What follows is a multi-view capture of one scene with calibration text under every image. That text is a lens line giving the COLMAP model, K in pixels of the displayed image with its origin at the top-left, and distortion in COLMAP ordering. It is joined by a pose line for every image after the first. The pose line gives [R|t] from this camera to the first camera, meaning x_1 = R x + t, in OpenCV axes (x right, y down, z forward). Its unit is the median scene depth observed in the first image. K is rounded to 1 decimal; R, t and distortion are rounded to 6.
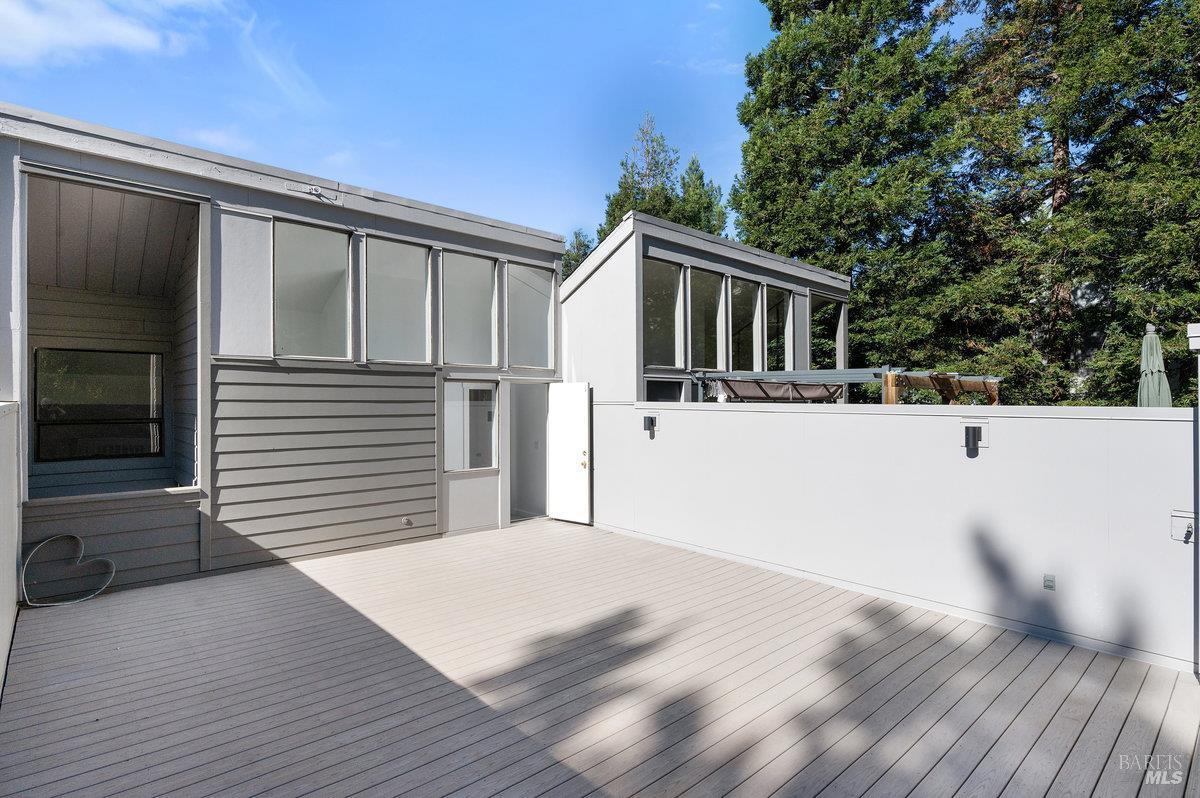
lens RADIAL K [[607.7, 0, 595.6], [0, 607.7, 399.2], [0, 0, 1]] dist [-0.003769, -0.000143]
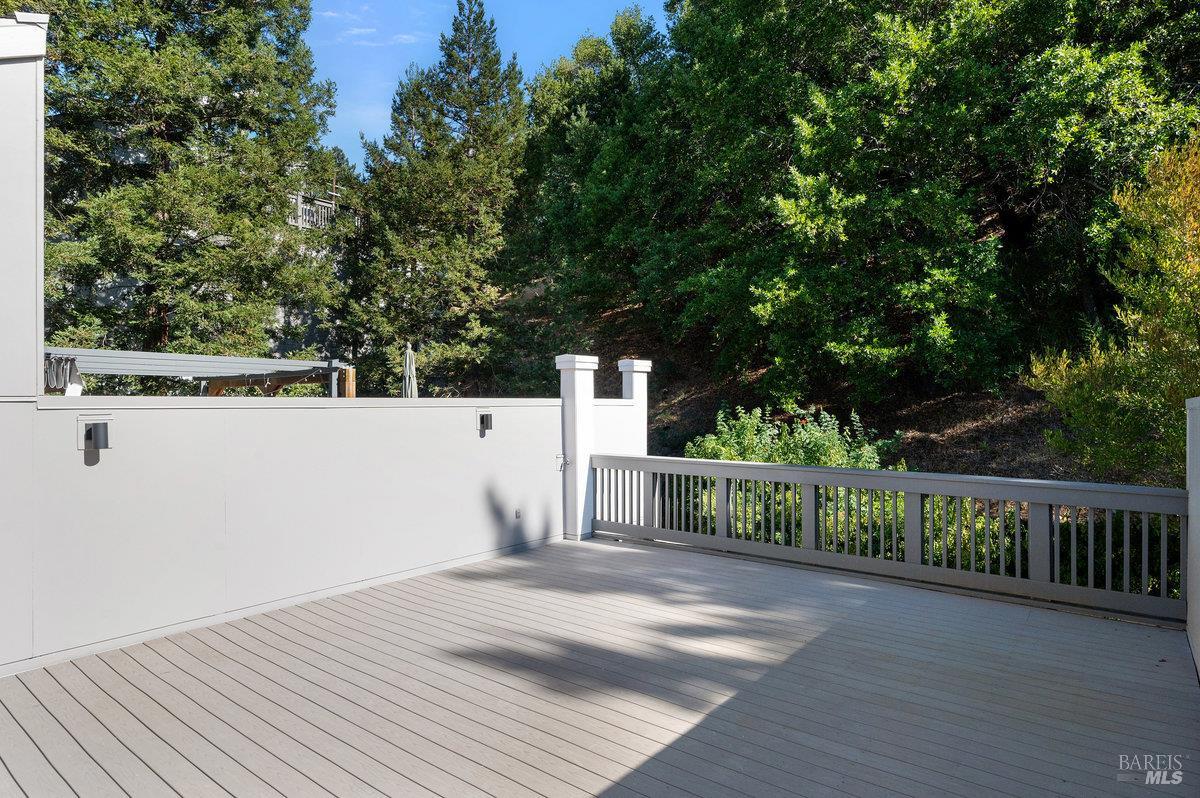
lens RADIAL K [[663.7, 0, 599.6], [0, 663.7, 400.5], [0, 0, 1]] dist [-0.005625, 0.002571]
pose [[-0.171191, -0.001462, 0.985237, -0.986526], [0.004219, 0.999989, 0.002217, 0.013744], [-0.985229, 0.004536, -0.171183, 1.142099]]
